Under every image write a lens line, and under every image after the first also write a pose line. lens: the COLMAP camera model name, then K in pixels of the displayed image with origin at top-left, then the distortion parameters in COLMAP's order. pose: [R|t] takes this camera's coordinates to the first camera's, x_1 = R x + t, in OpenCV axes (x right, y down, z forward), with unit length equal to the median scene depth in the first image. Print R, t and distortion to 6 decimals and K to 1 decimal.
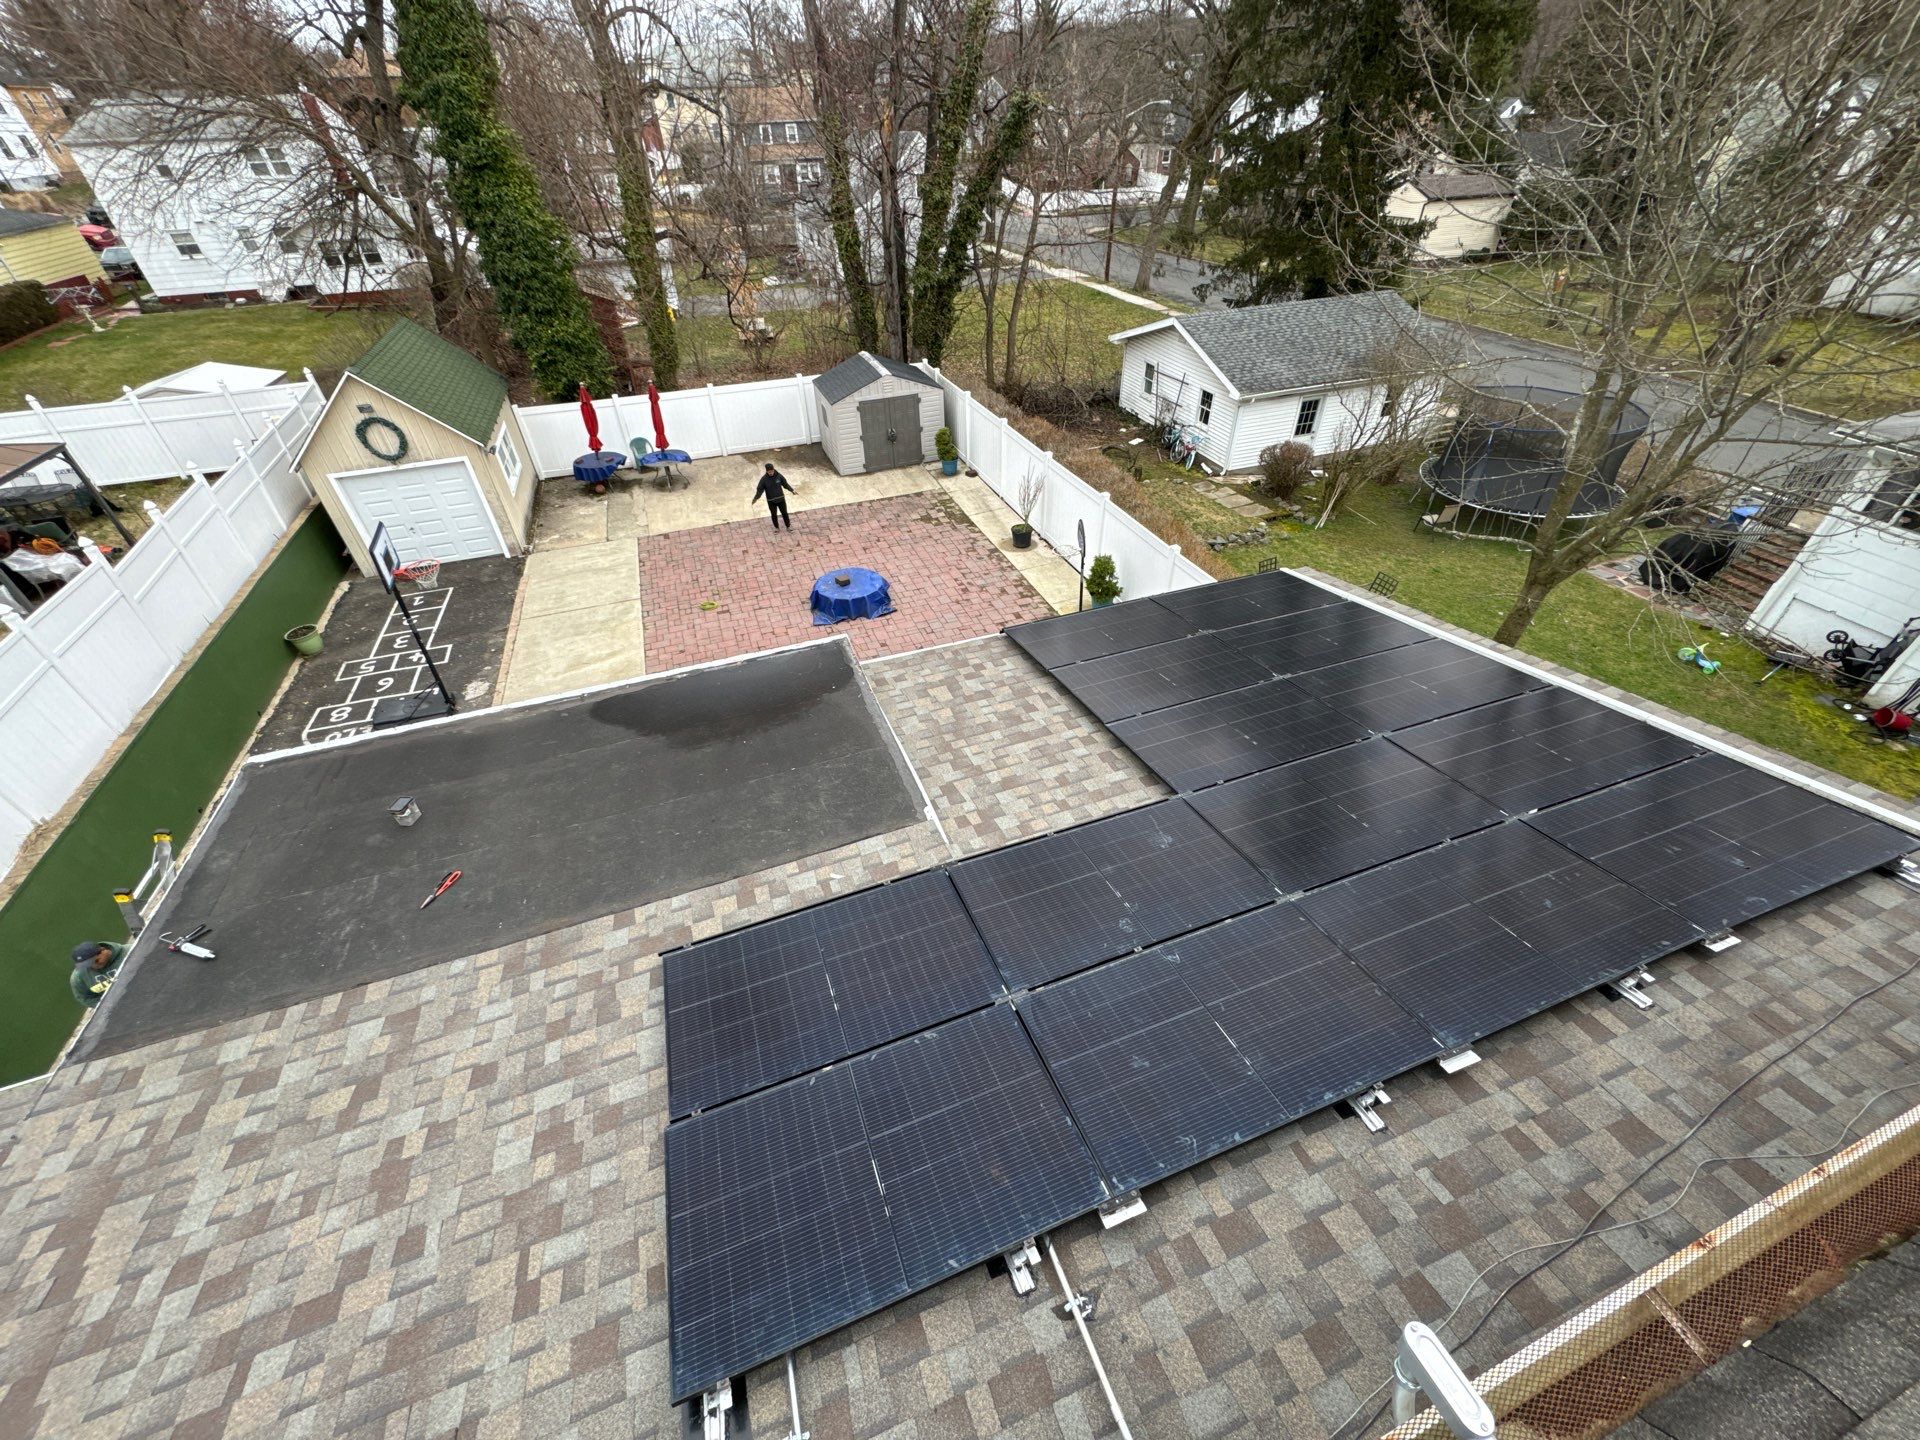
lens RADIAL K [[756.8, 0, 952.2], [0, 756.8, 719.1], [0, 0, 1]] dist [-0.002648, -0.000160]
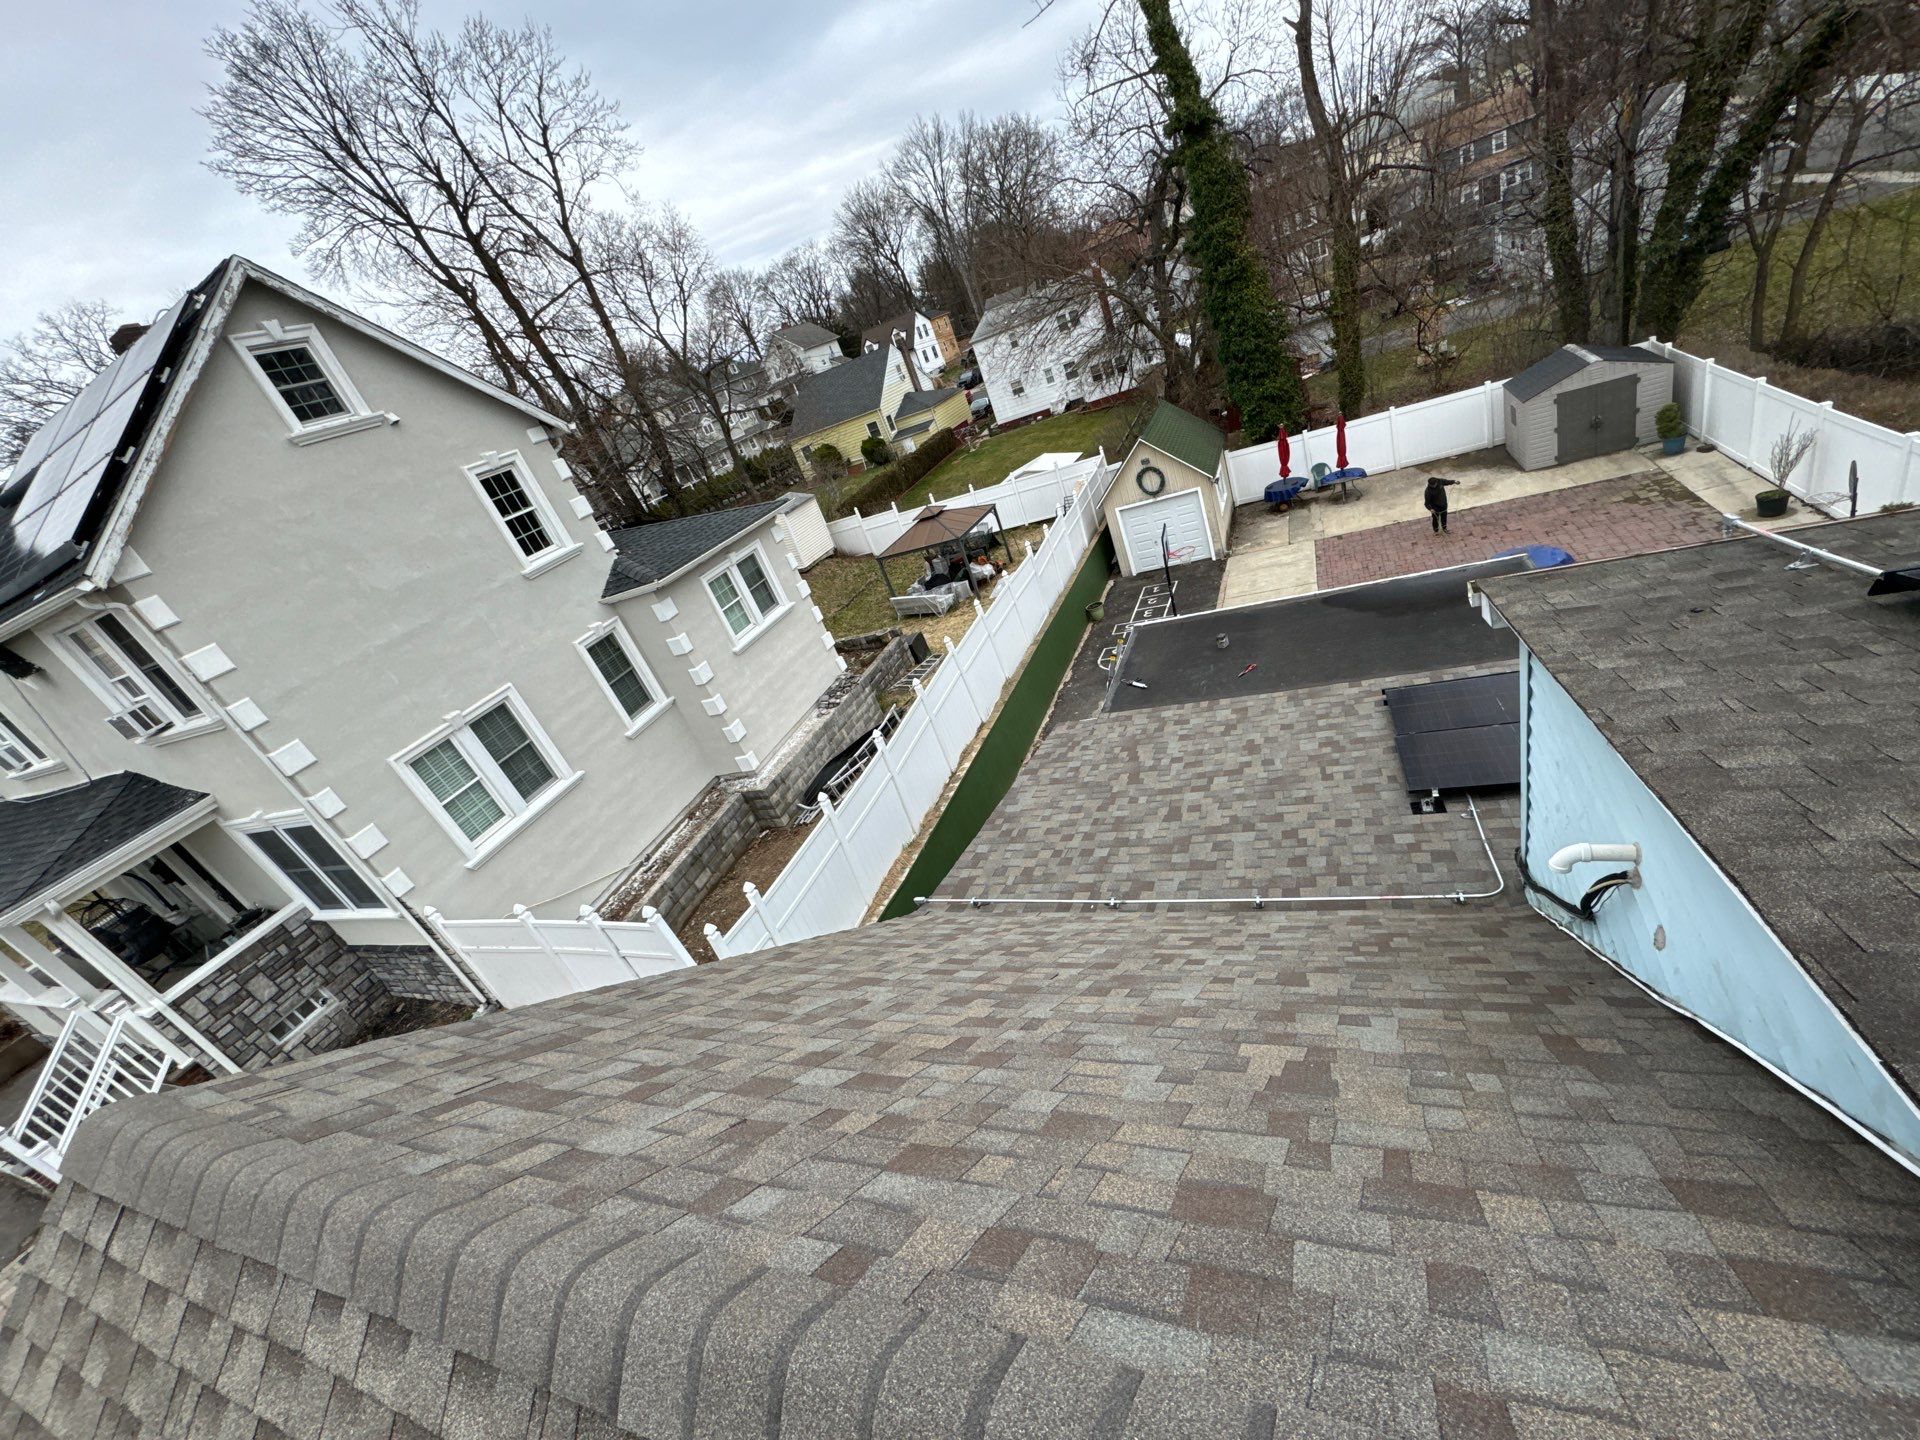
lens RADIAL K [[756.8, 0, 959.1], [0, 756.8, 724.6], [0, 0, 1]] dist [-0.002648, -0.000160]
pose [[0.723965, 0.089948, -0.683947, 0.026818], [-0.130873, 0.991366, -0.008152, 0.127373], [0.677308, 0.095412, 0.729486, -0.227162]]
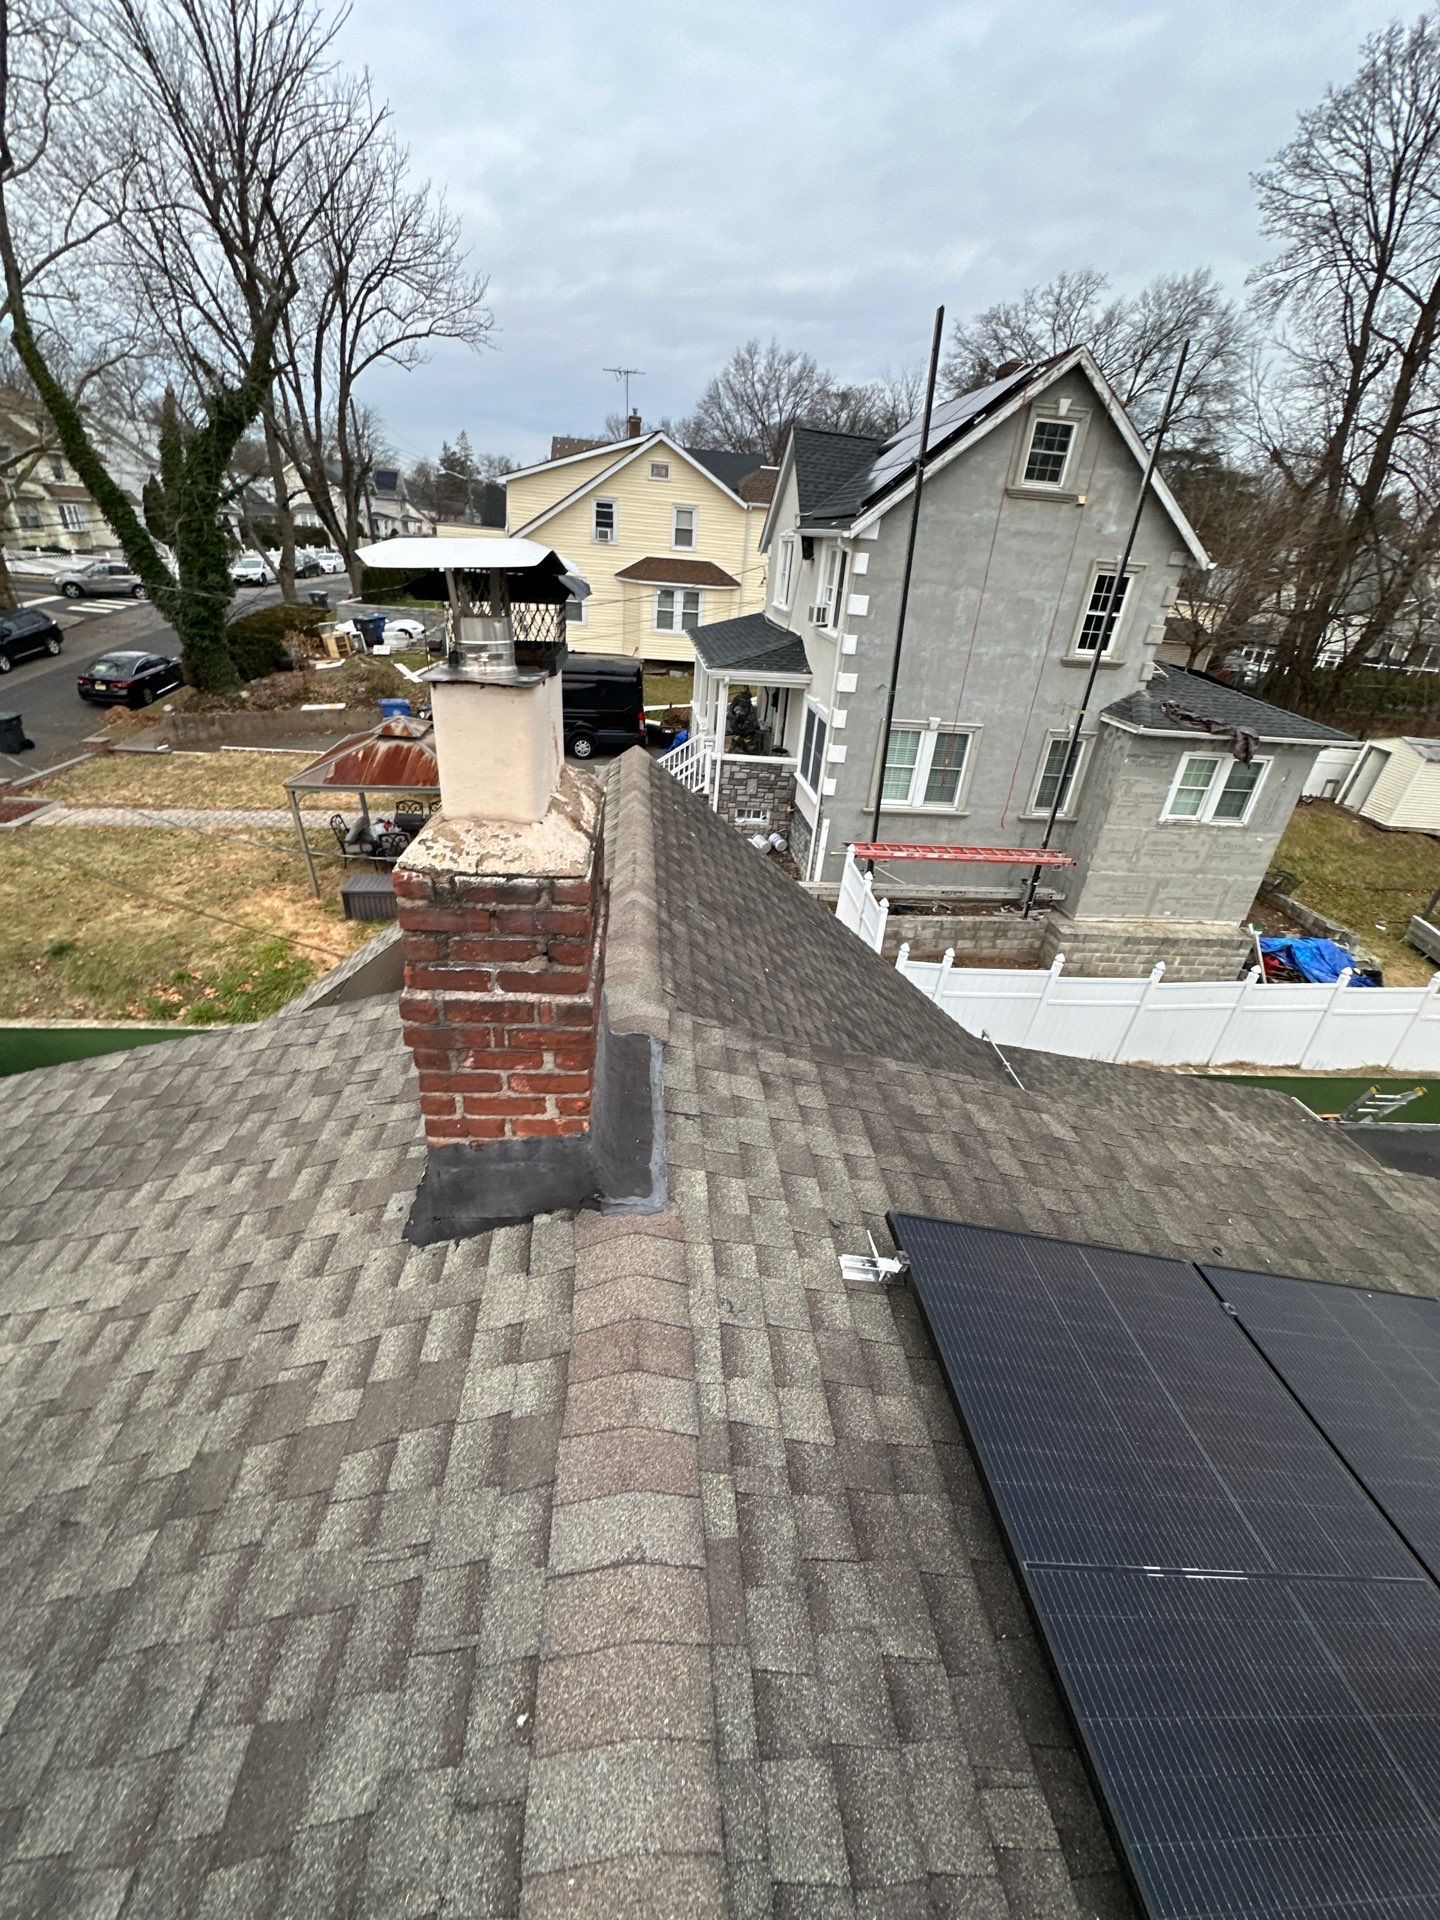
lens RADIAL K [[756.8, 0, 730.0], [0, 756.8, 965.0], [0, 0, 1]] dist [-0.002648, -0.000160]
pose [[-0.243631, 0.473937, -0.846184, 0.171585], [-0.663902, 0.554526, 0.501732, 0.062652], [0.707020, 0.684021, 0.179548, -0.190433]]
